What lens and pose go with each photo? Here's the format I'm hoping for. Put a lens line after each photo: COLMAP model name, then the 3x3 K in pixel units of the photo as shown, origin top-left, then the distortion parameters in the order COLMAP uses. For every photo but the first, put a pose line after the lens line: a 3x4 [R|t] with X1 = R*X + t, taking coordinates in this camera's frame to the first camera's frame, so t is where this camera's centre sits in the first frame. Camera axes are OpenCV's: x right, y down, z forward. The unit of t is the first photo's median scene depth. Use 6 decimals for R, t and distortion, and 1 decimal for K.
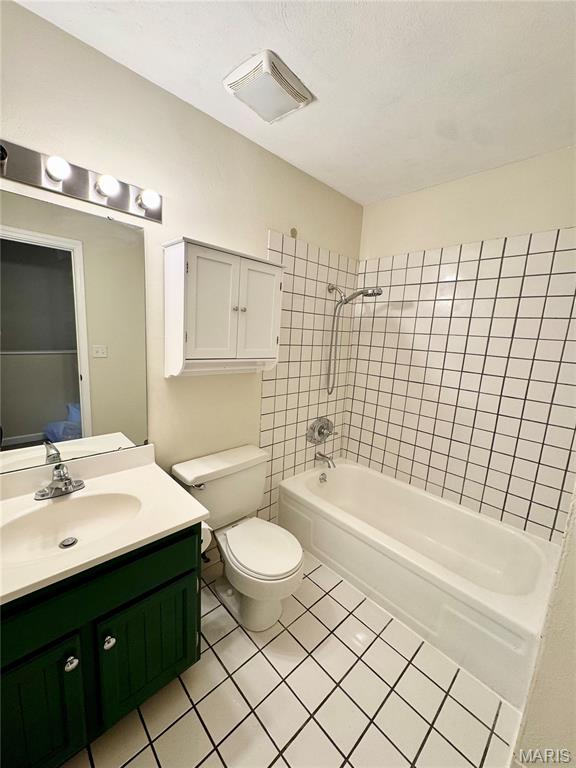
lens RADIAL K [[305.6, 0, 288.8], [0, 305.6, 382.5], [0, 0, 1]] dist [-0.003236, 0.000217]
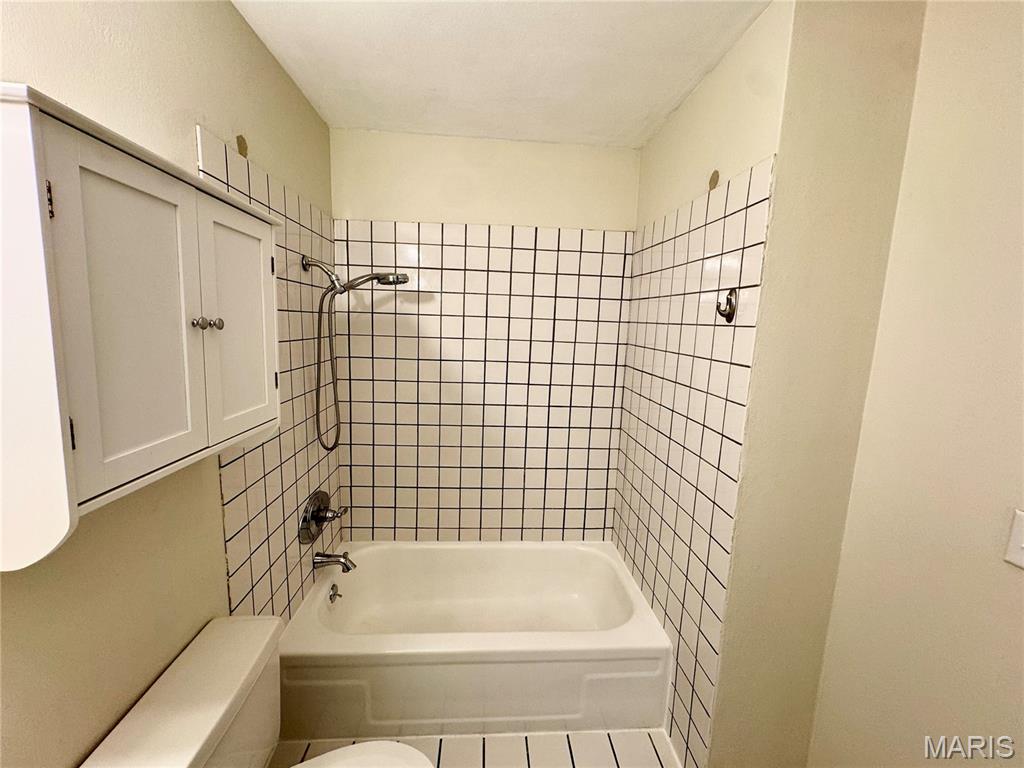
lens RADIAL K [[407.5, 0, 511.6], [0, 407.5, 382.9], [0, 0, 1]] dist [-0.003236, 0.000217]
pose [[0.640573, -0.139769, 0.755070, -0.225226], [0.124363, 0.989197, 0.077603, -0.111270], [-0.757760, 0.044193, 0.651035, 0.261853]]
